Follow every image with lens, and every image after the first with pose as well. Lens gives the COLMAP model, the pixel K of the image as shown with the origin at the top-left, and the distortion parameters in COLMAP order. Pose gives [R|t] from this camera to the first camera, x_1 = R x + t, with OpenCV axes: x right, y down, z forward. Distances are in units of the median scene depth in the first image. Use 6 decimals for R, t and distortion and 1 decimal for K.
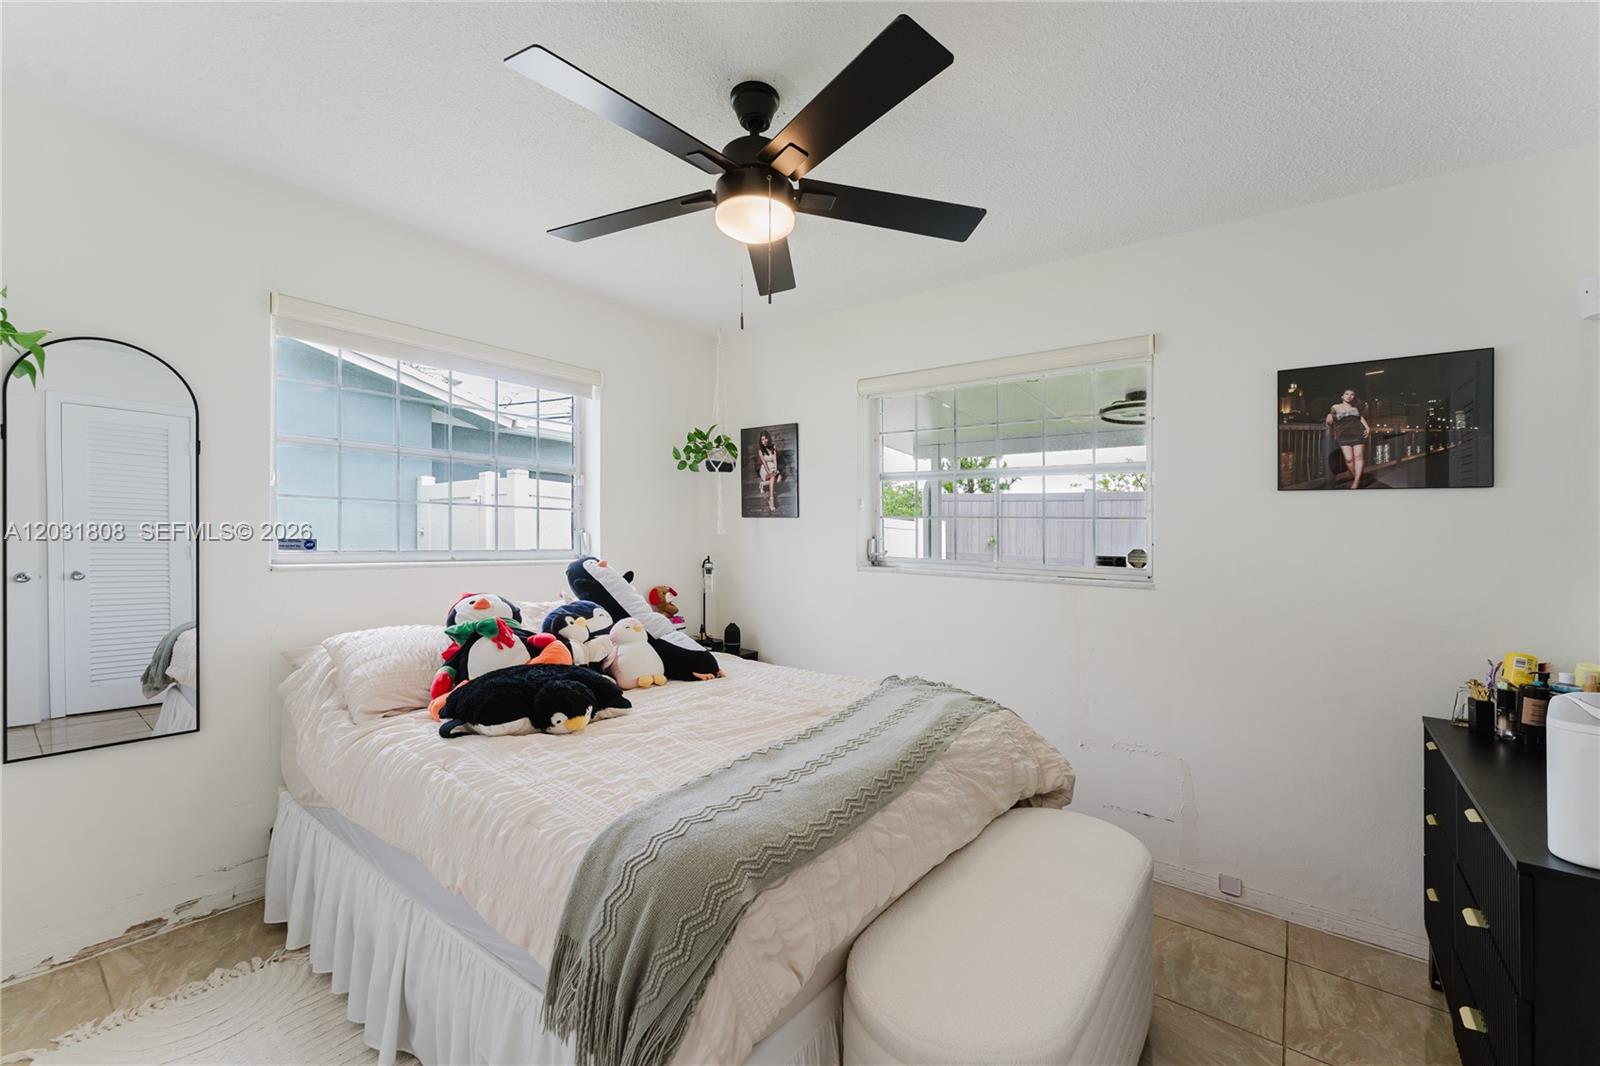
lens RADIAL K [[644.8, 0, 784.4], [0, 644.8, 523.5], [0, 0, 1]] dist [-0.001864, -0.000239]
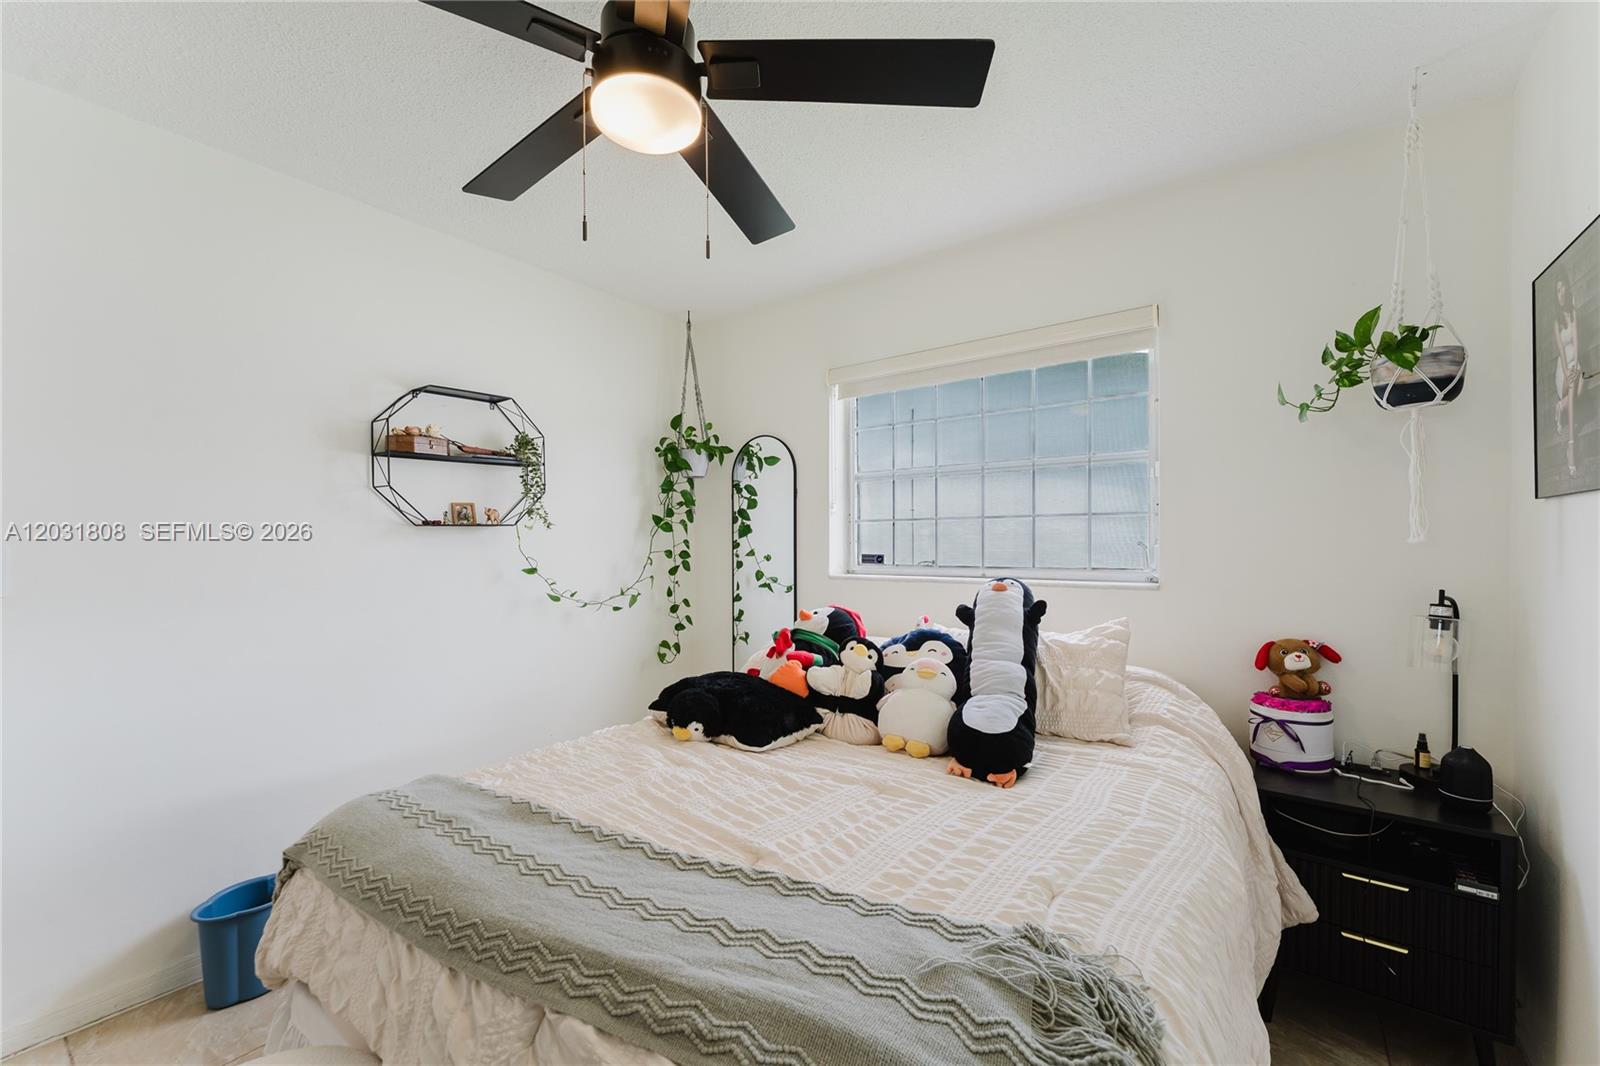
lens RADIAL K [[645.0, 0, 800.9], [0, 645.0, 560.0], [0, 0, 1]] dist [-0.000774, -0.000086]
pose [[0.037502, 0.005575, -0.999281, 0.651229], [0.024647, 0.999675, 0.006502, 0.029121], [0.998993, -0.024873, 0.037353, 1.065205]]
